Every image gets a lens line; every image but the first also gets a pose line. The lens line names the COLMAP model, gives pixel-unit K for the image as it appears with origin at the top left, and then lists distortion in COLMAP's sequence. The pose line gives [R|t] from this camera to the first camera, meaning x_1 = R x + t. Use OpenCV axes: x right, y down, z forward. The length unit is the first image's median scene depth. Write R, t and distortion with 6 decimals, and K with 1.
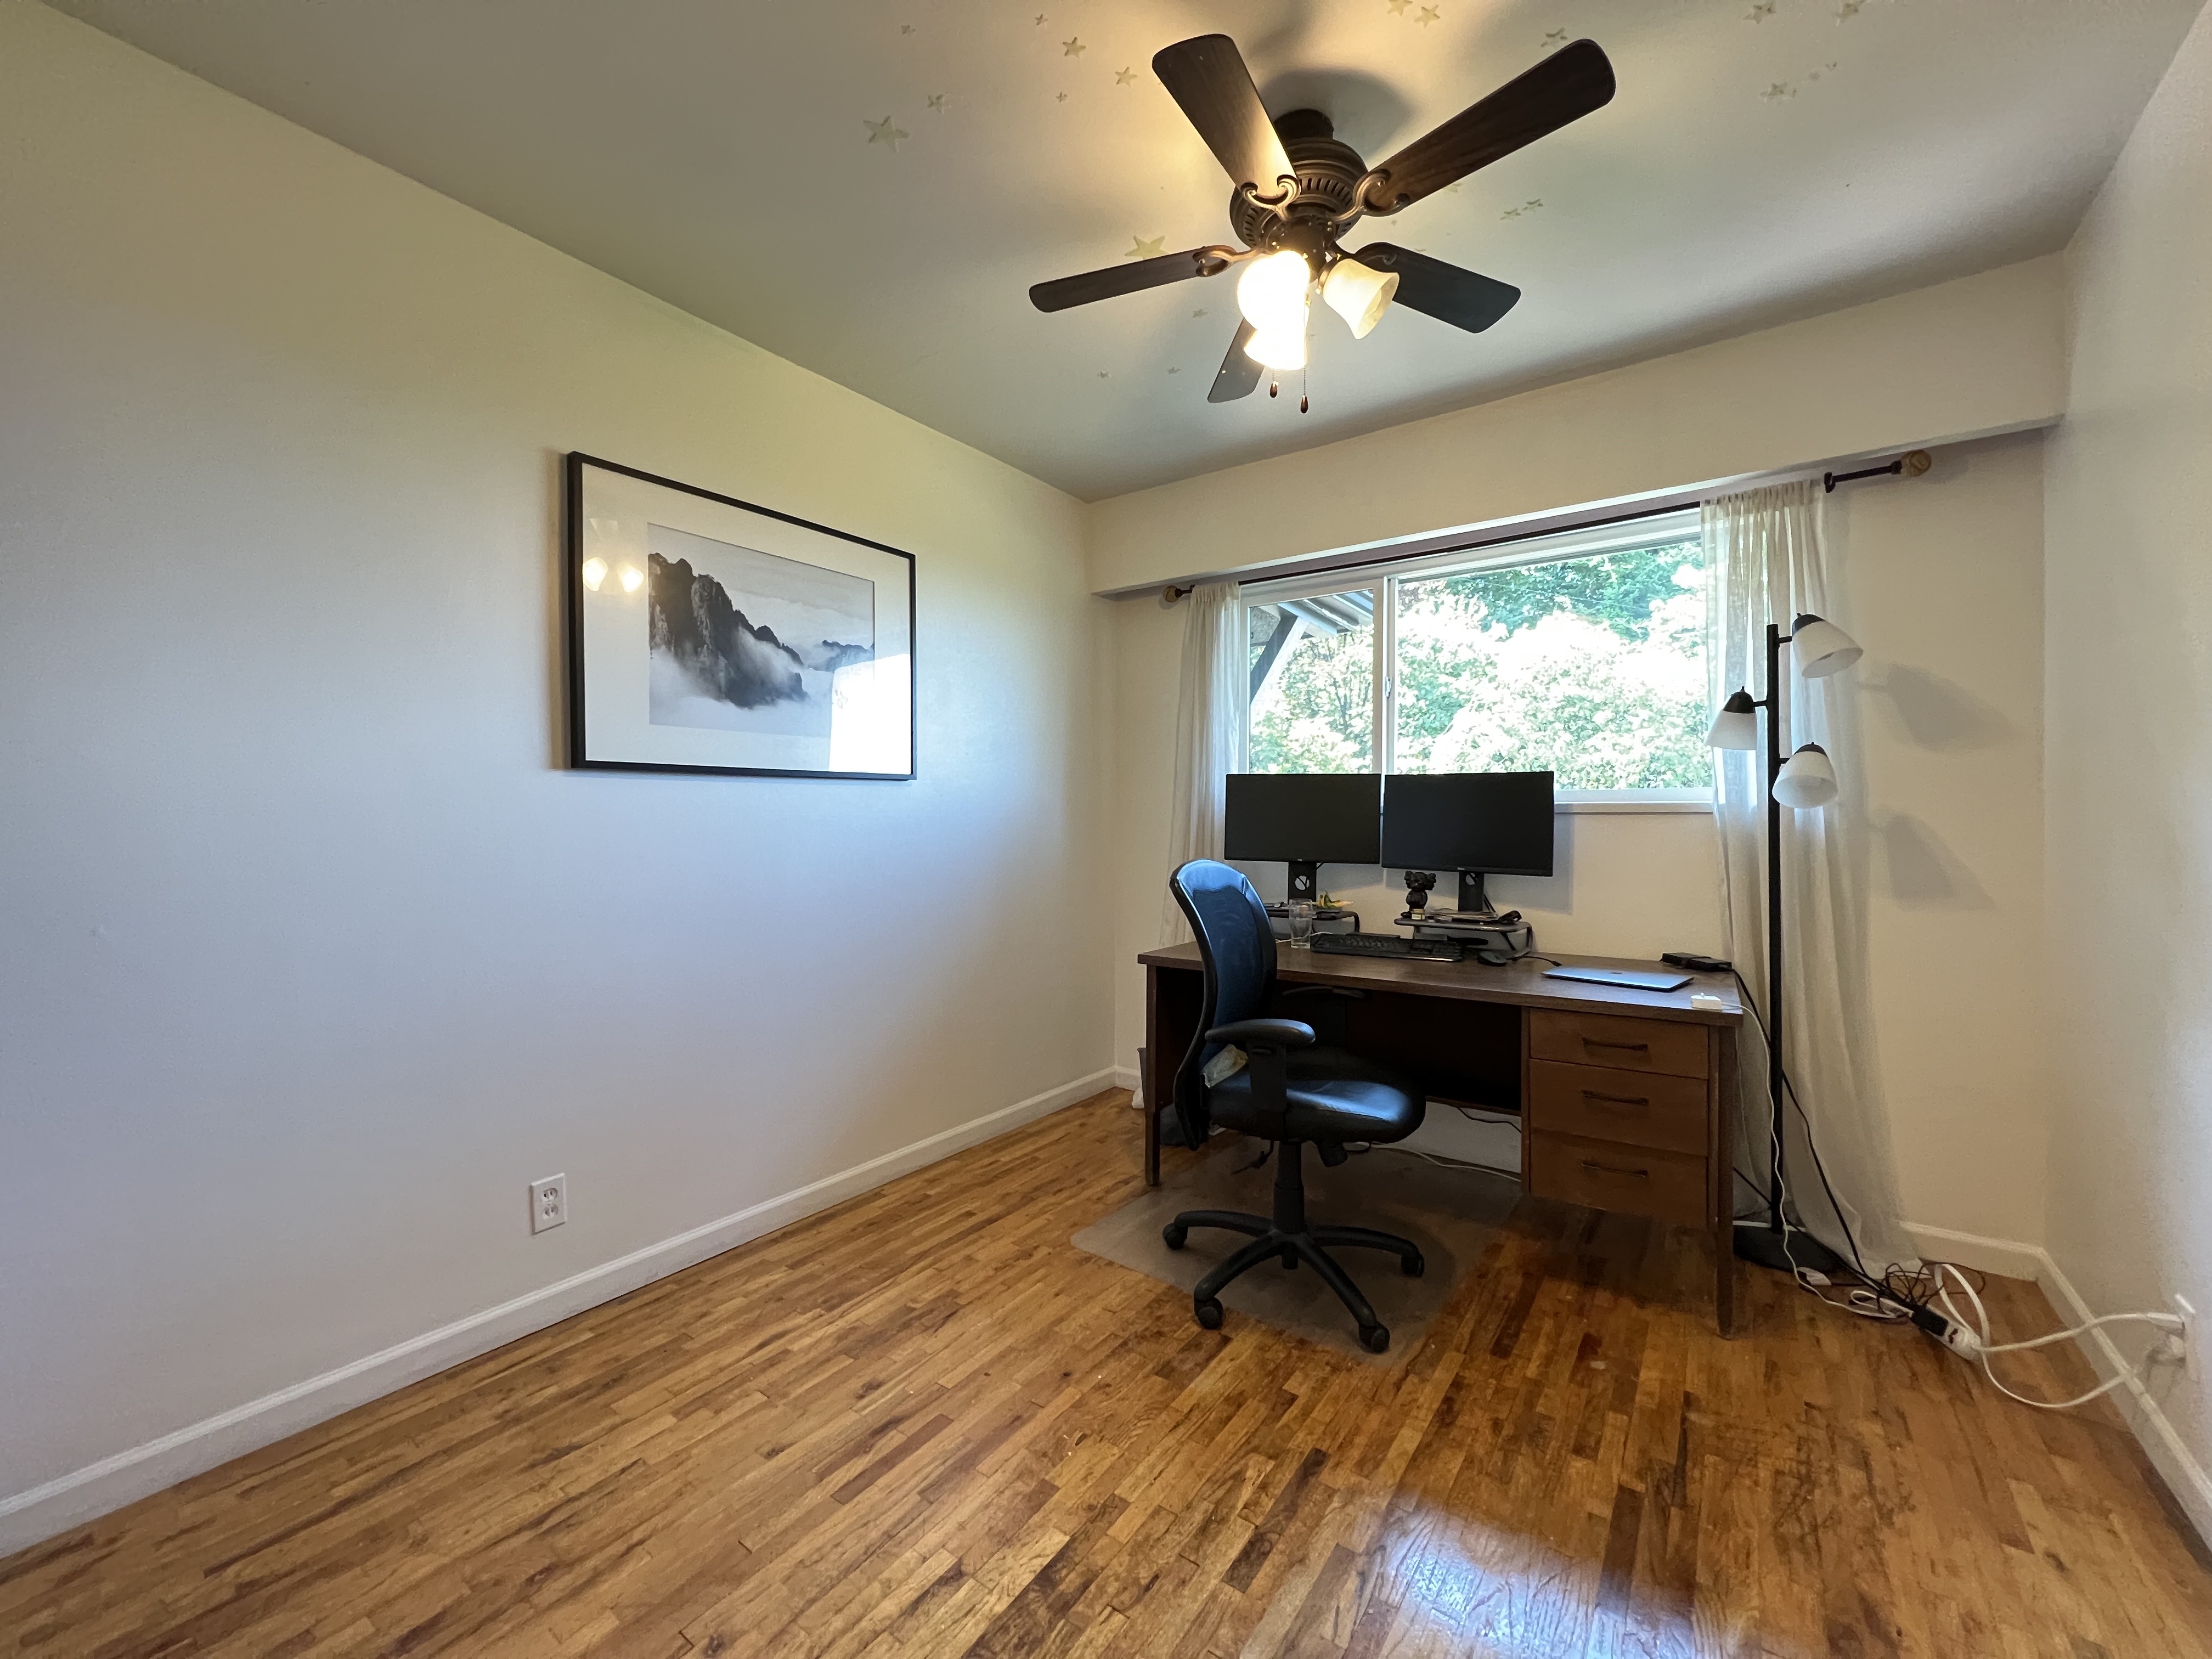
lens RADIAL K [[881.6, 0, 1098.7], [0, 881.6, 822.9], [0, 0, 1]] dist [-0.001937, 0.000314]
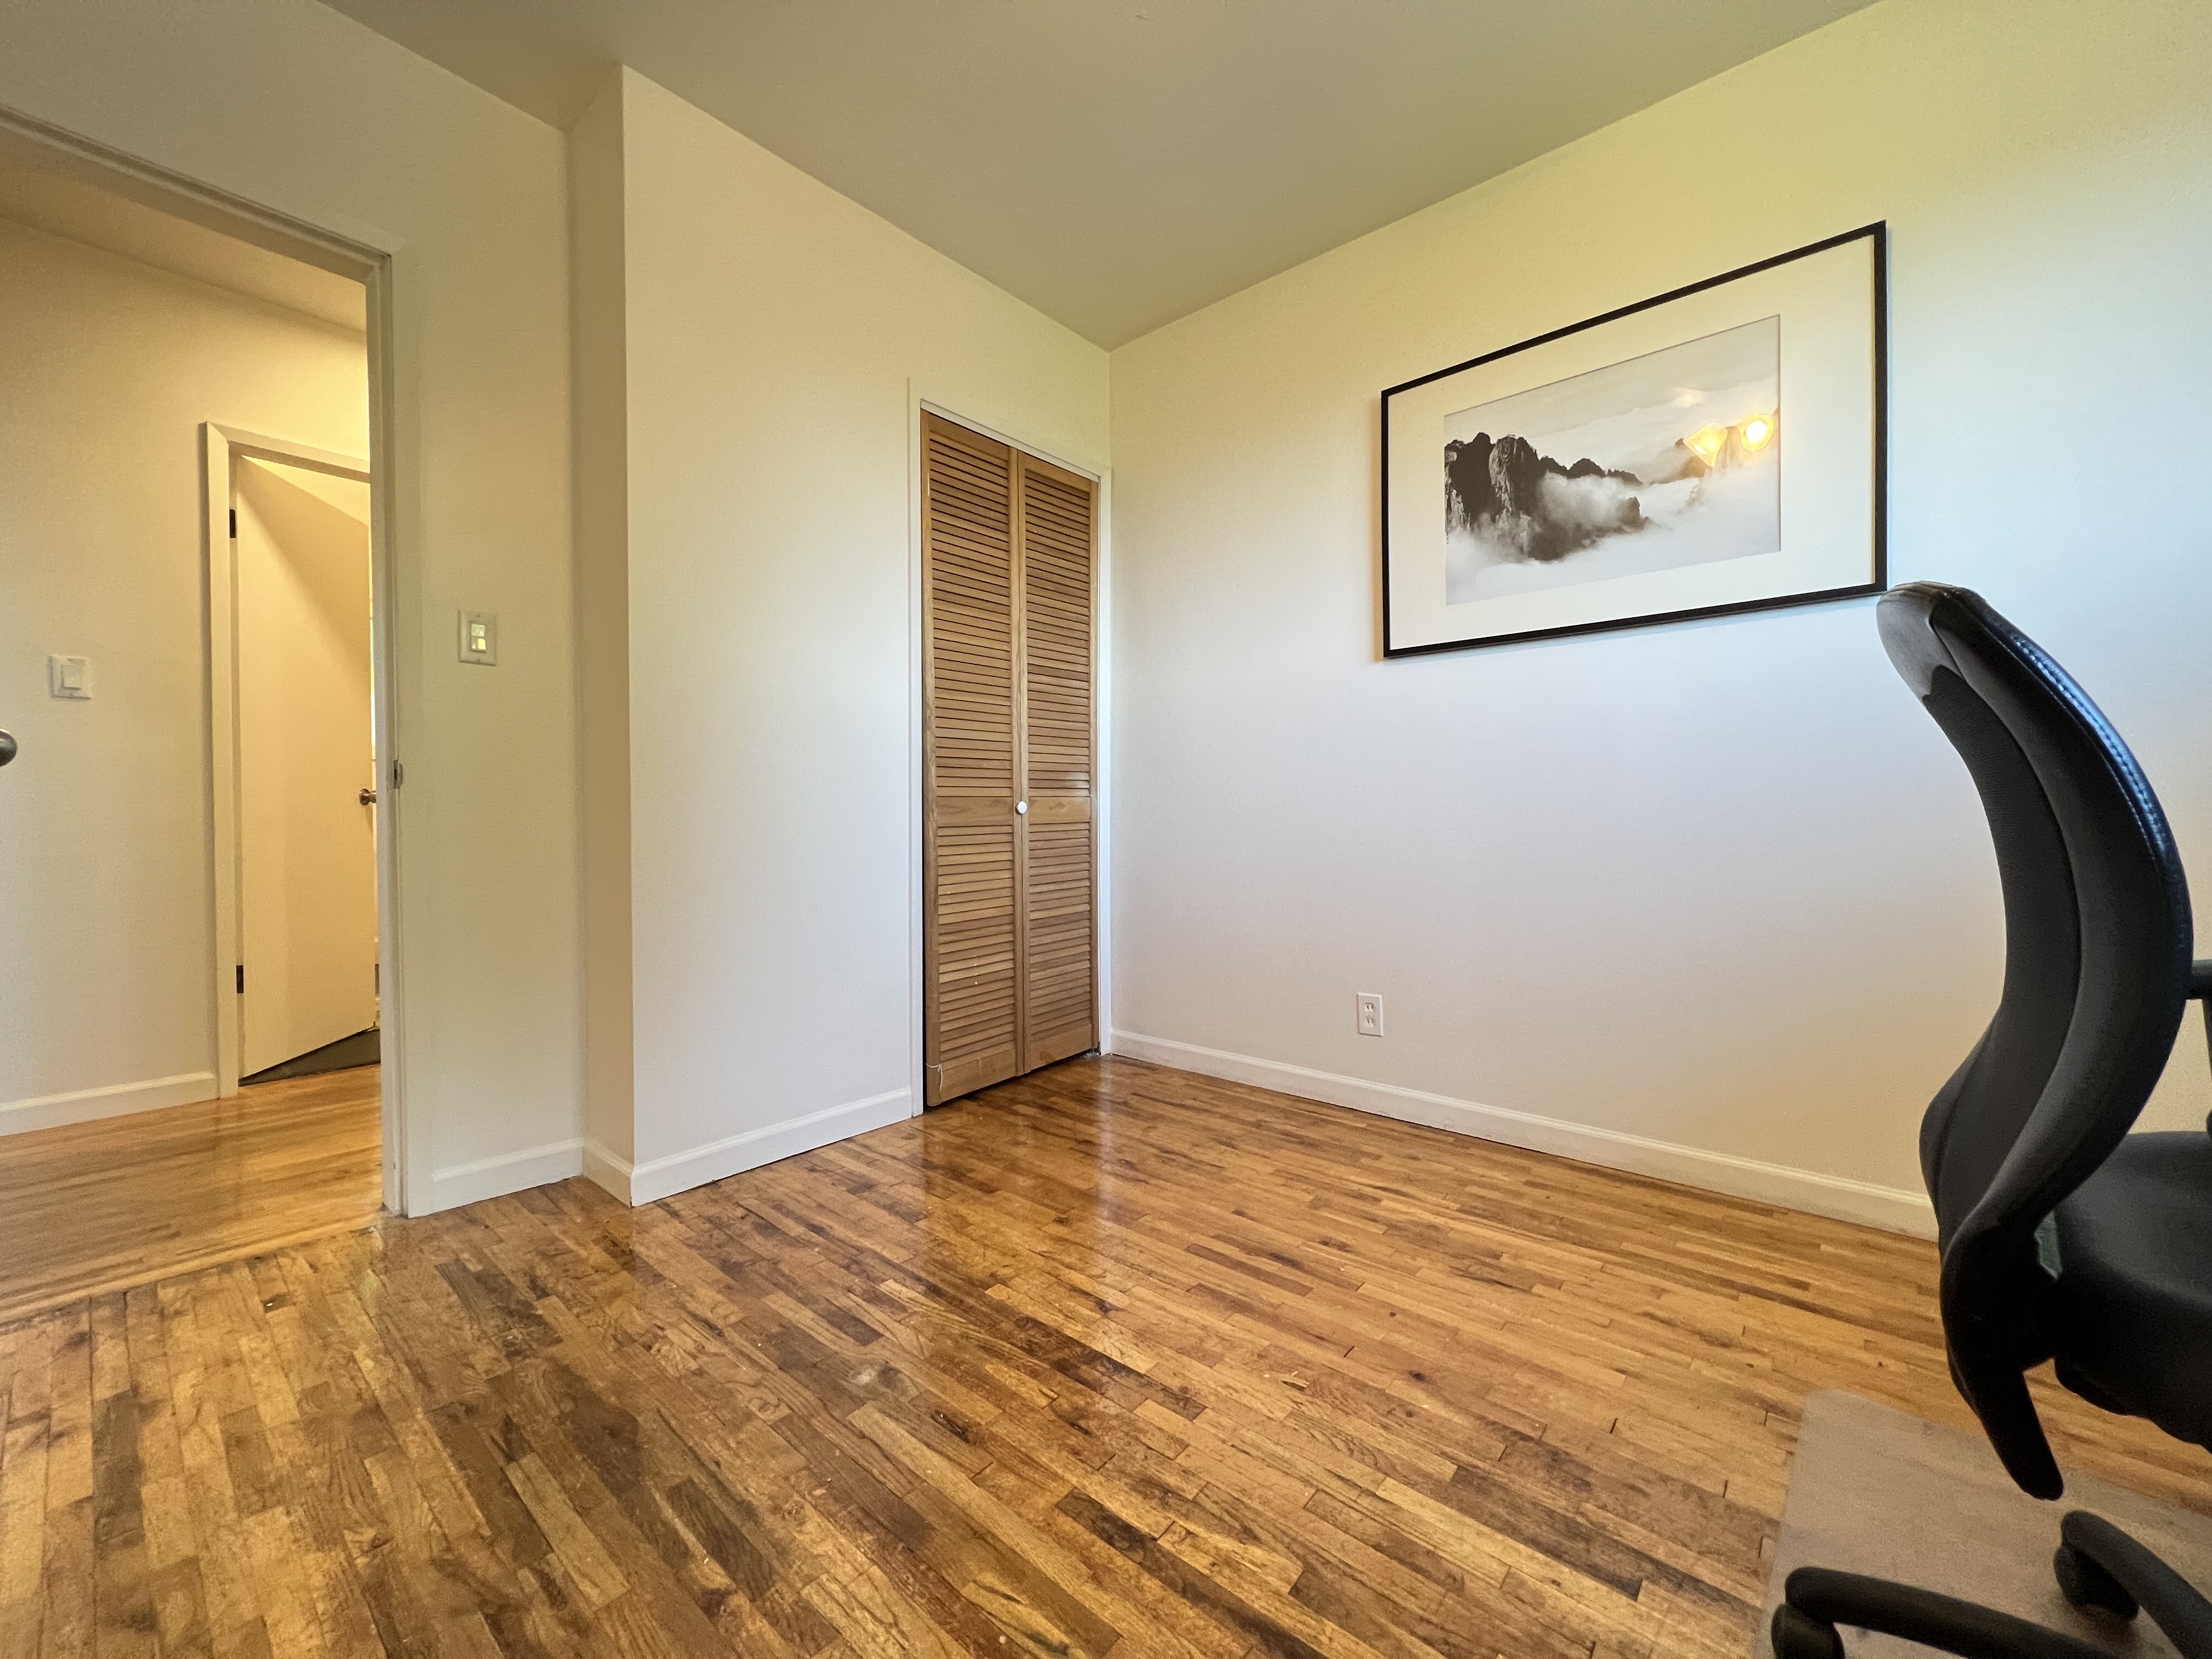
lens RADIAL K [[881.6, 0, 1097.1], [0, 881.6, 822.2], [0, 0, 1]] dist [-0.001937, 0.000314]
pose [[-0.082254, 0.014964, -0.996499, 0.649992], [0.003539, 0.999885, 0.014723, 0.145732], [0.996605, -0.002315, -0.082298, 0.737132]]
